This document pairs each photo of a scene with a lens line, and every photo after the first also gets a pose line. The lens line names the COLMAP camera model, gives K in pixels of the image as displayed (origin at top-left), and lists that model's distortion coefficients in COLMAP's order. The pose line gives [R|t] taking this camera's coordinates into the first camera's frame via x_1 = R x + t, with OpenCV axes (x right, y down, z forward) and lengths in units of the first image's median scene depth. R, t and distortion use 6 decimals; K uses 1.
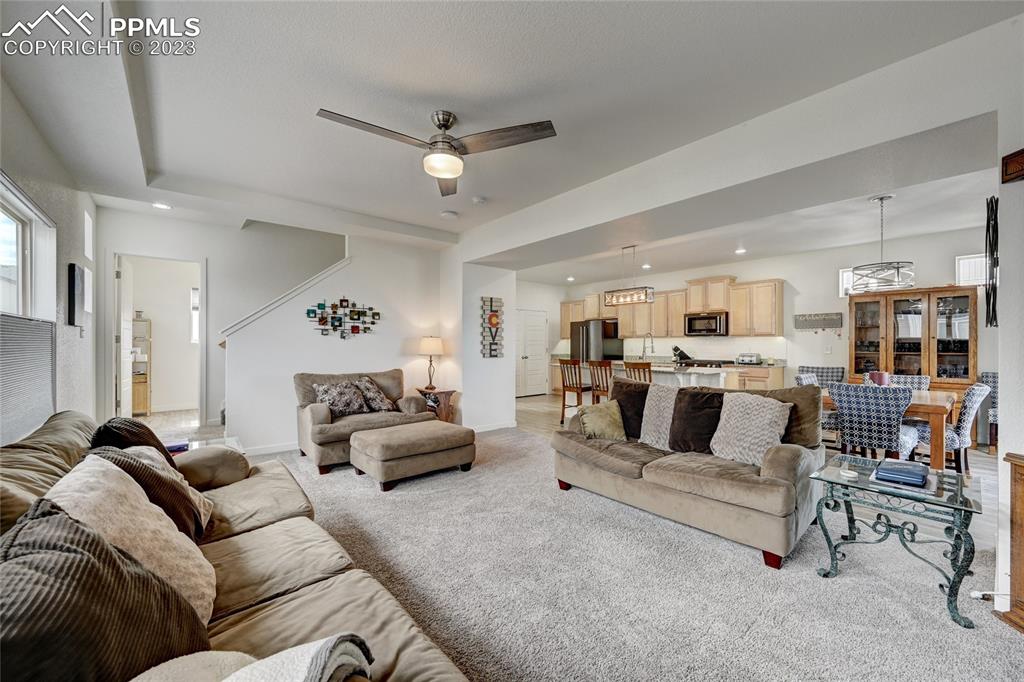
lens RADIAL K [[399.8, 0, 511.3], [0, 399.8, 343.0], [0, 0, 1]] dist [-0.012017, -0.000080]
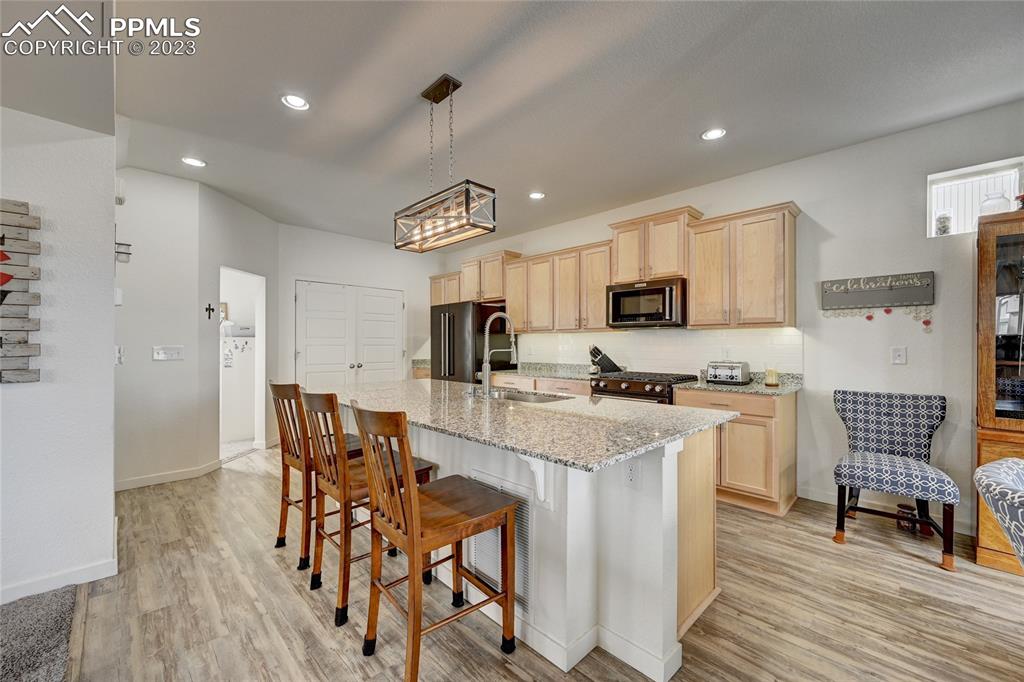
lens RADIAL K [[399.8, 0, 513.2], [0, 399.8, 342.2], [0, 0, 1]] dist [-0.012017, -0.000080]
pose [[0.994986, 0.000634, 0.100017, 0.269830], [-0.000459, 0.999998, -0.001775, 0.002695], [-0.100018, 0.001720, 0.994984, 0.509086]]
